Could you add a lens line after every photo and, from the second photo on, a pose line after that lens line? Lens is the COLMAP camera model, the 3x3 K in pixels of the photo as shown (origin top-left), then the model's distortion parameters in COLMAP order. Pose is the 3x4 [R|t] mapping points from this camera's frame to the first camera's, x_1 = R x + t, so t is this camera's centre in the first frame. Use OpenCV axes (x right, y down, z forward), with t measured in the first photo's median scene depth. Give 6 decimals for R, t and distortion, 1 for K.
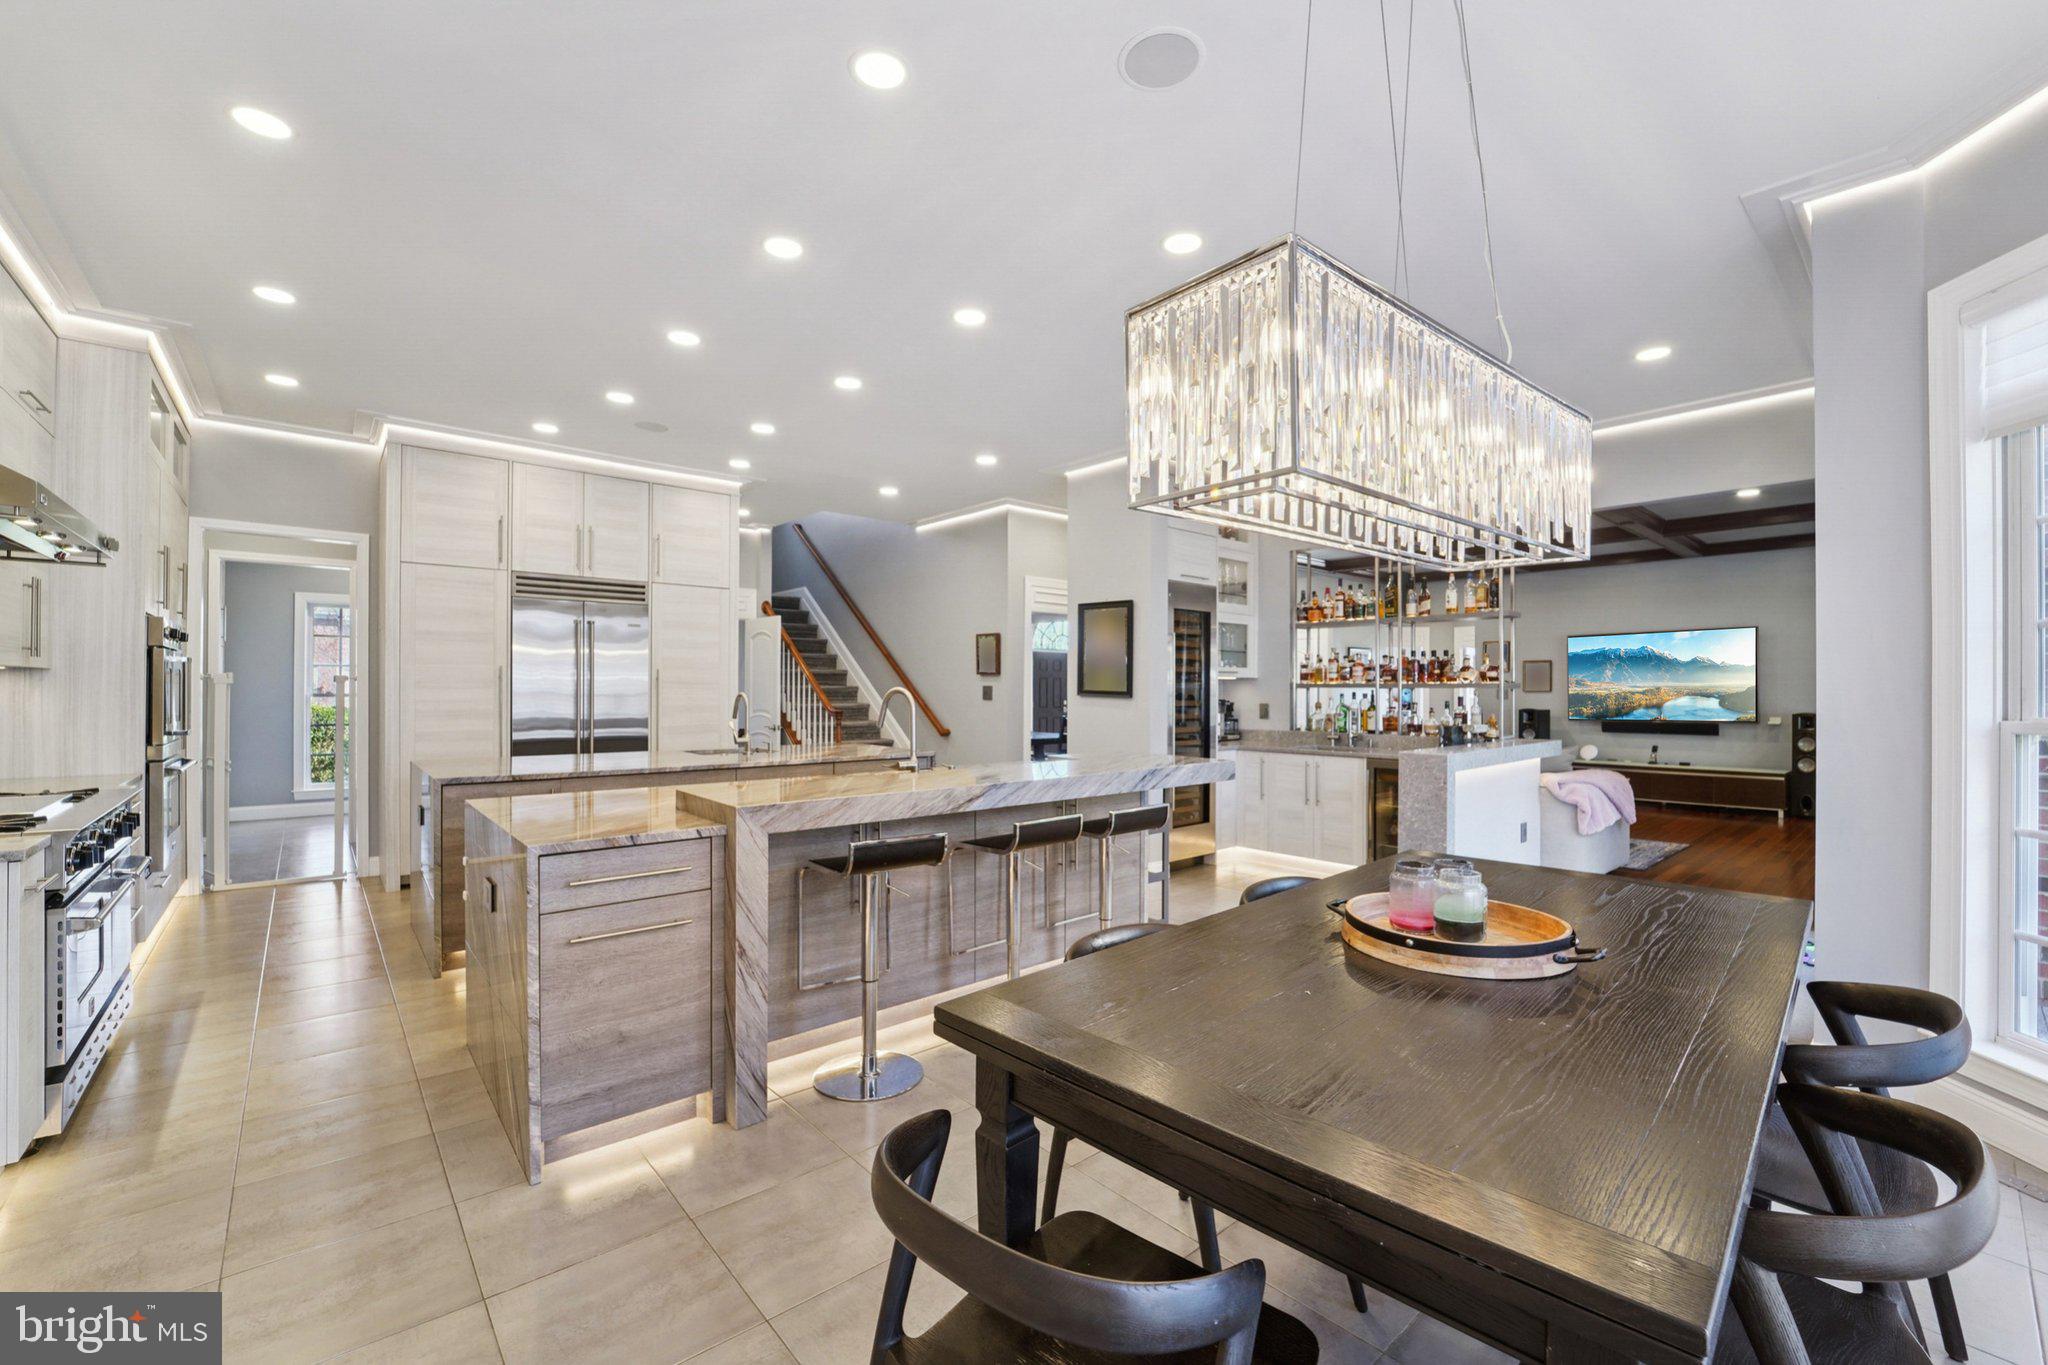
lens RADIAL K [[831.4, 0, 1019.7], [0, 831.4, 694.9], [0, 0, 1]] dist [-0.027382, 0.002878]
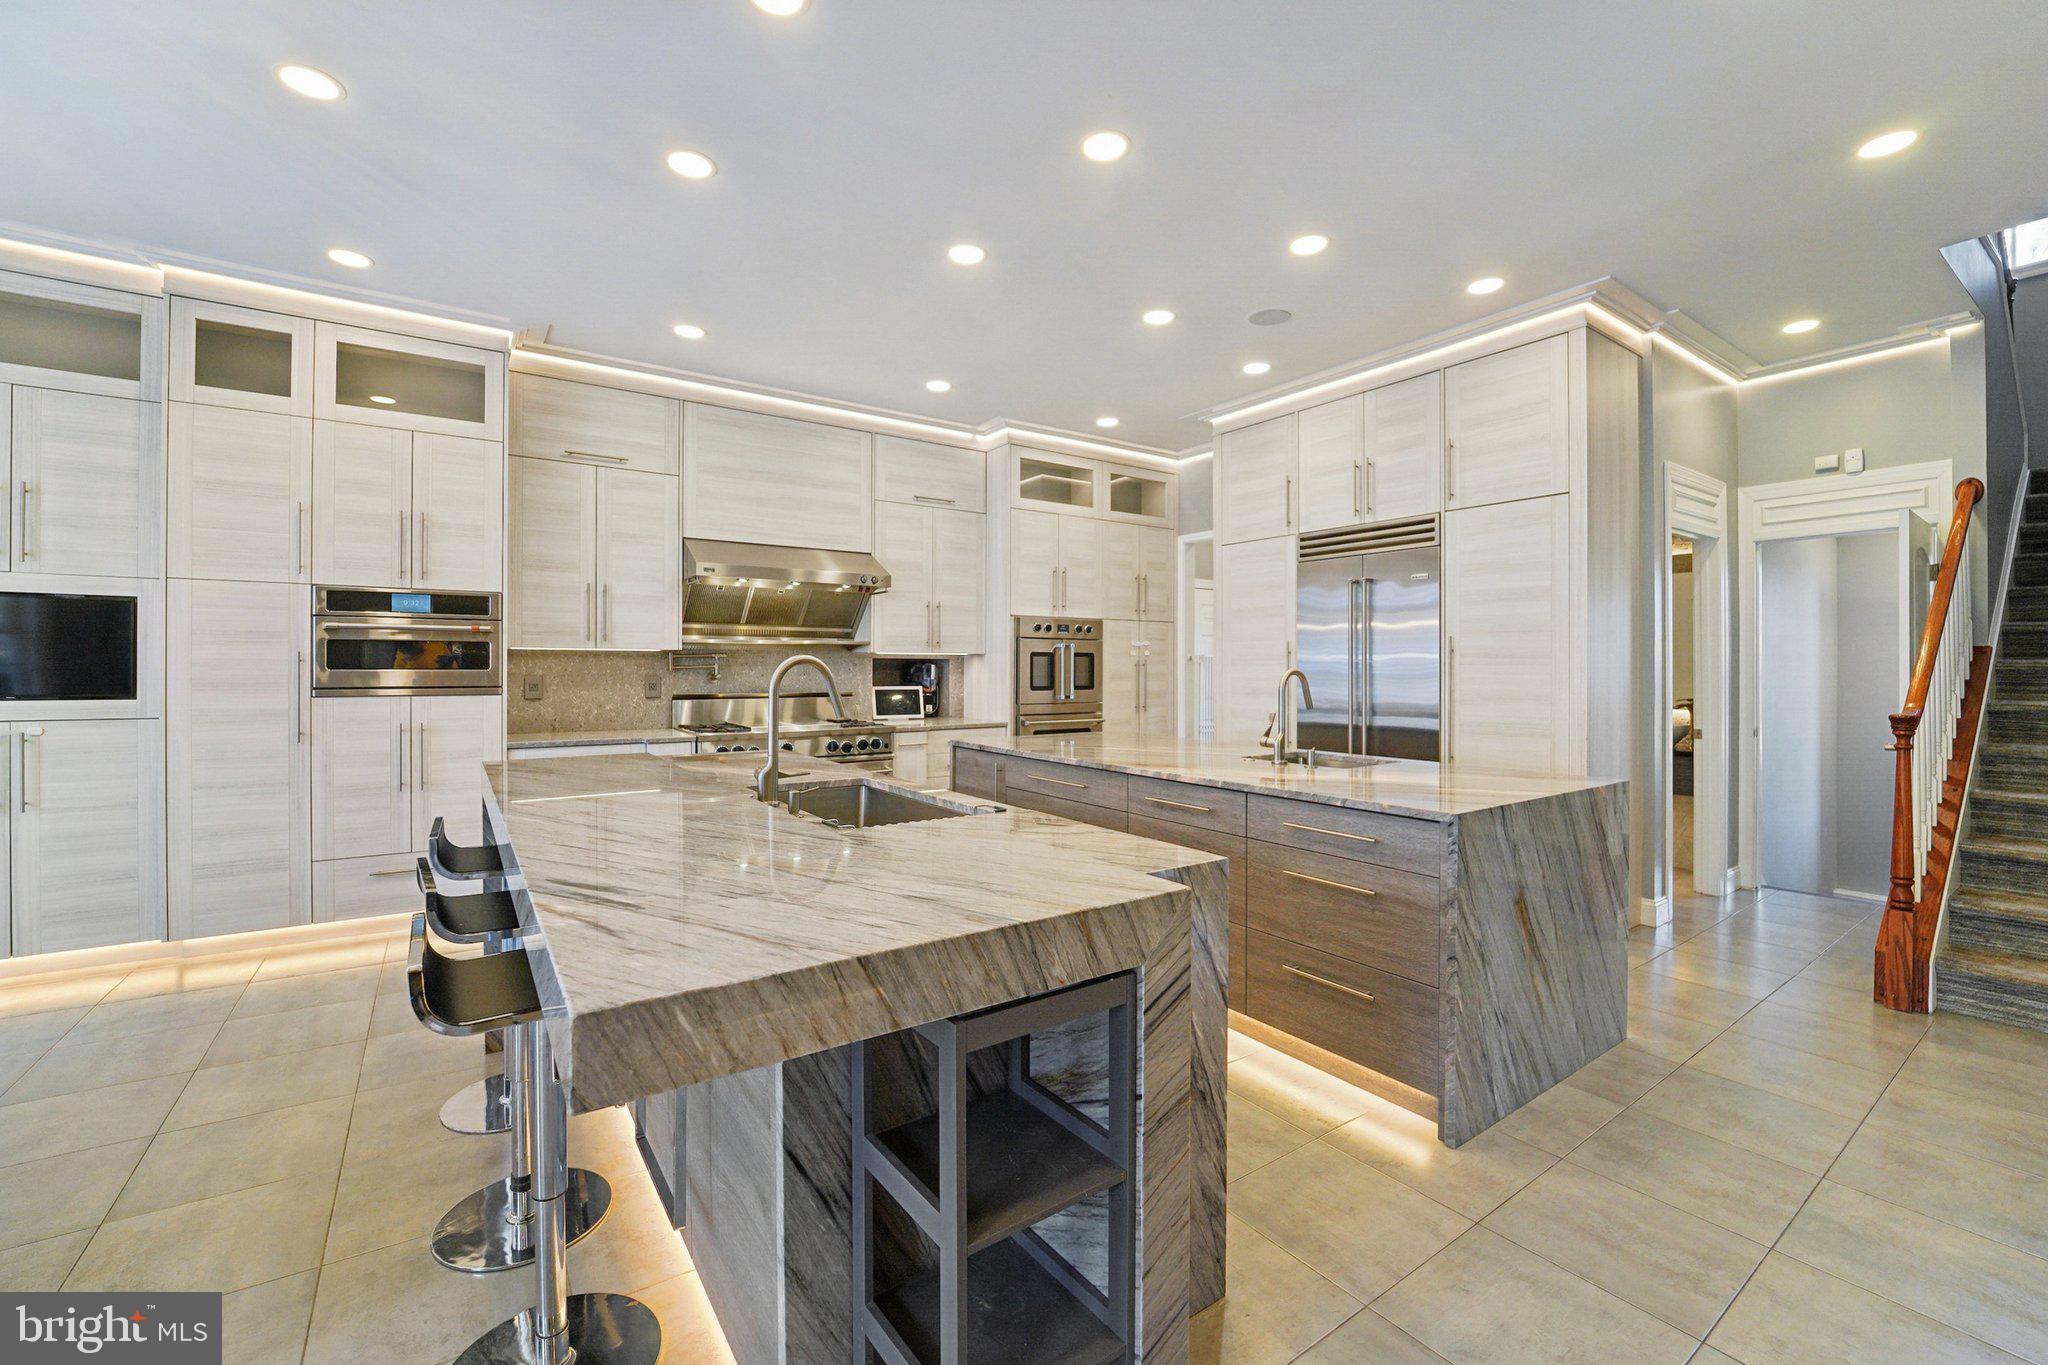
lens RADIAL K [[840.0, 0, 1025.2], [0, 840.0, 670.4], [0, 0, 1]] dist [-0.023927, -0.000239]
pose [[-0.101049, -0.002583, -0.994878, 0.322768], [-0.010254, 0.999946, -0.001554, 0.000865], [0.994829, 0.010044, -0.101070, 0.826160]]
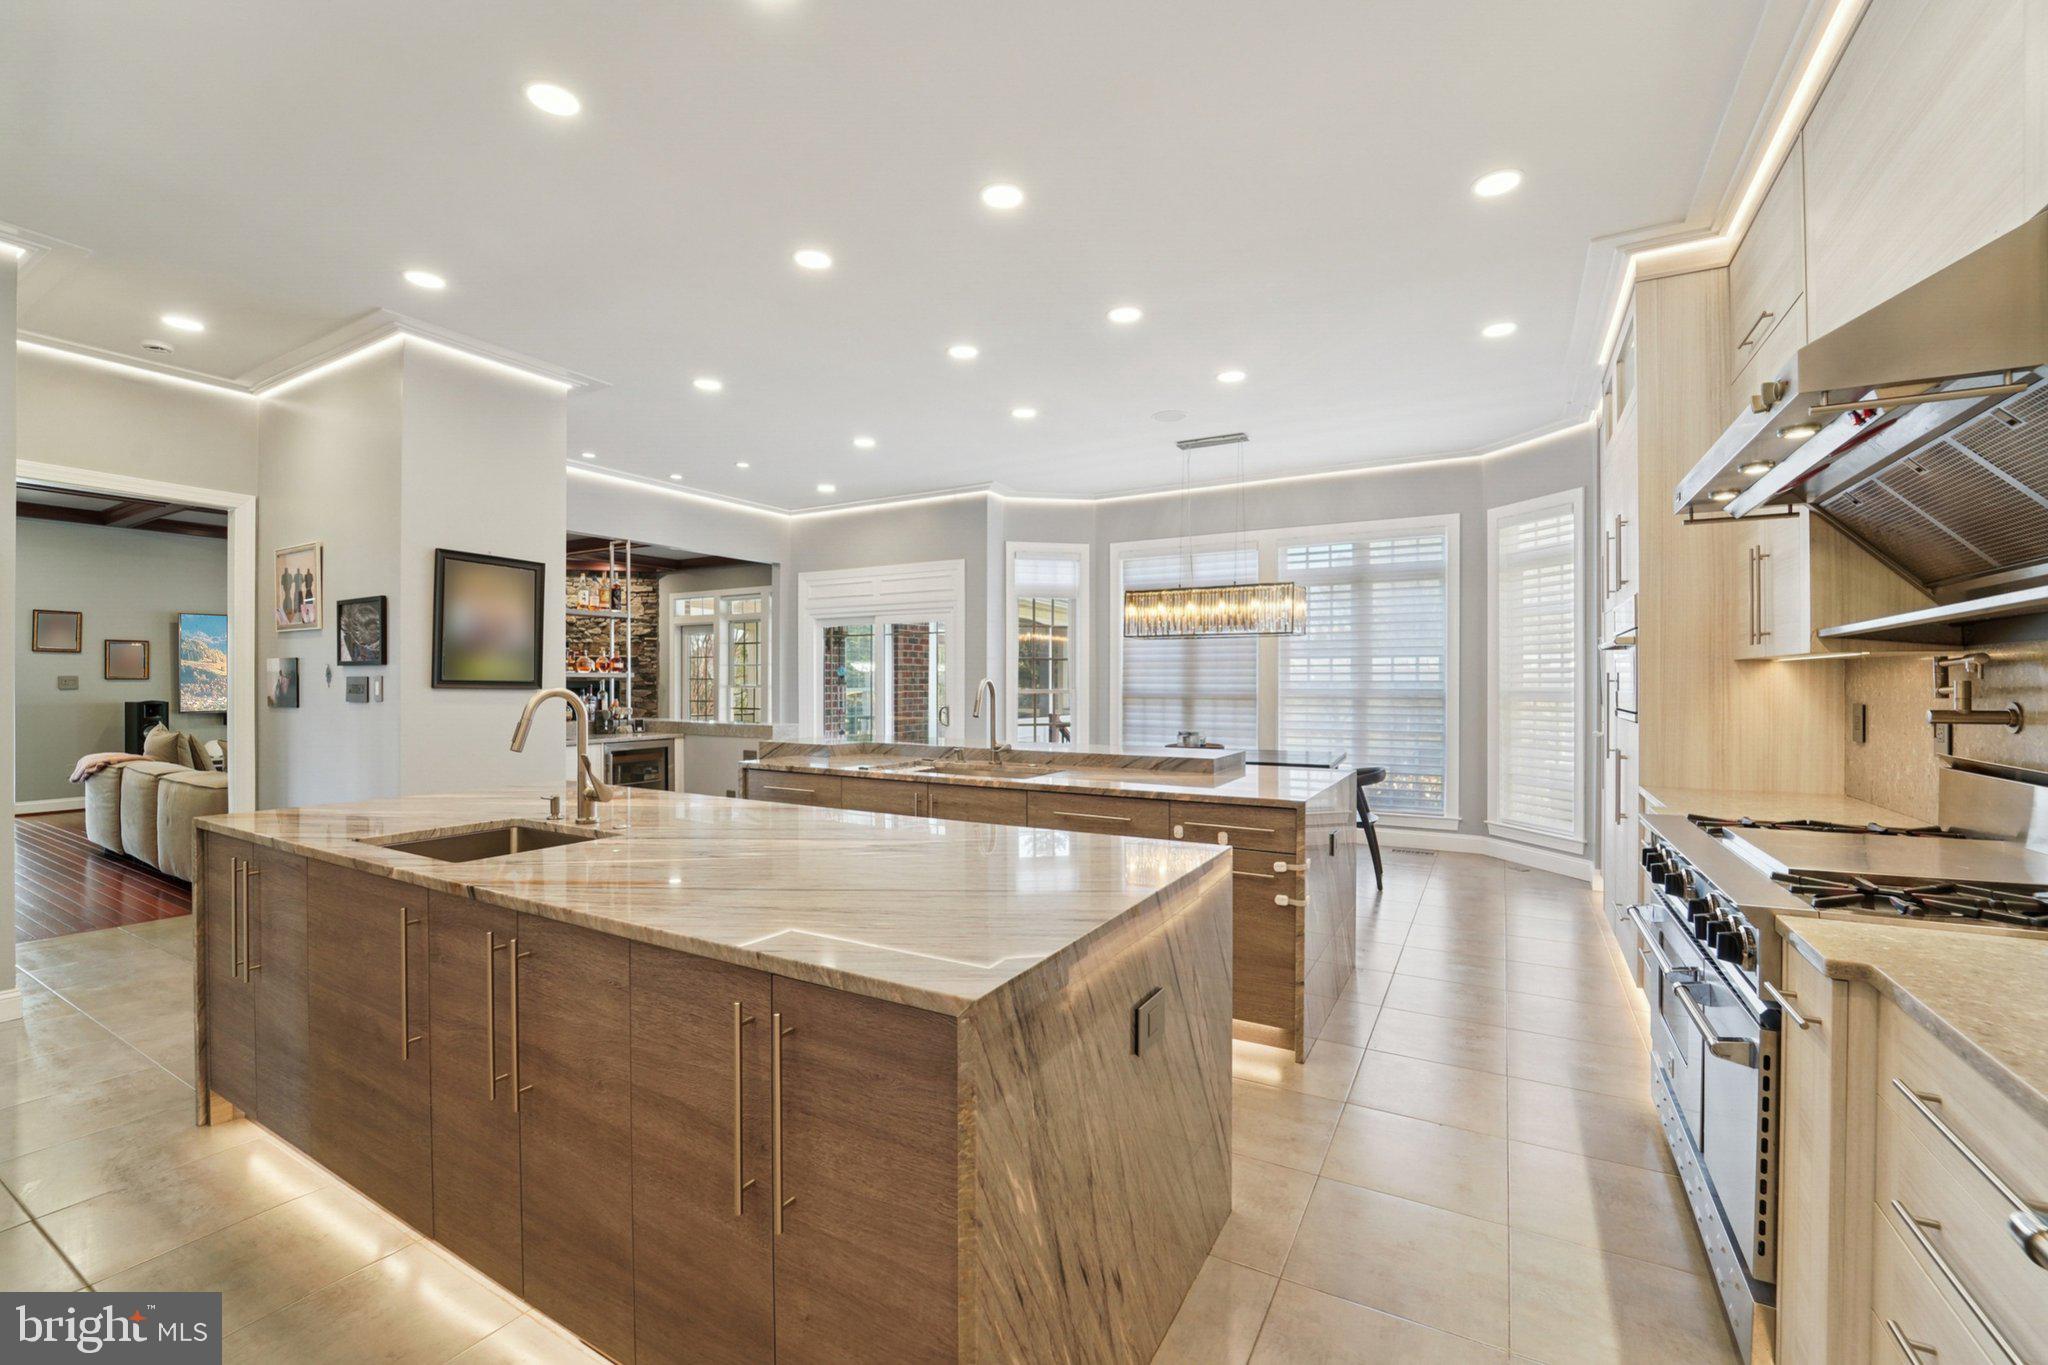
lens RADIAL K [[841.3, 0, 1026.5], [0, 841.3, 685.5], [0, 0, 1]] dist [-0.022074, -0.000396]
pose [[-0.330480, -0.011321, 0.943745, -0.794955], [0.002859, 0.999911, 0.012995, -0.008962], [-0.943809, 0.006992, -0.330418, 0.875111]]
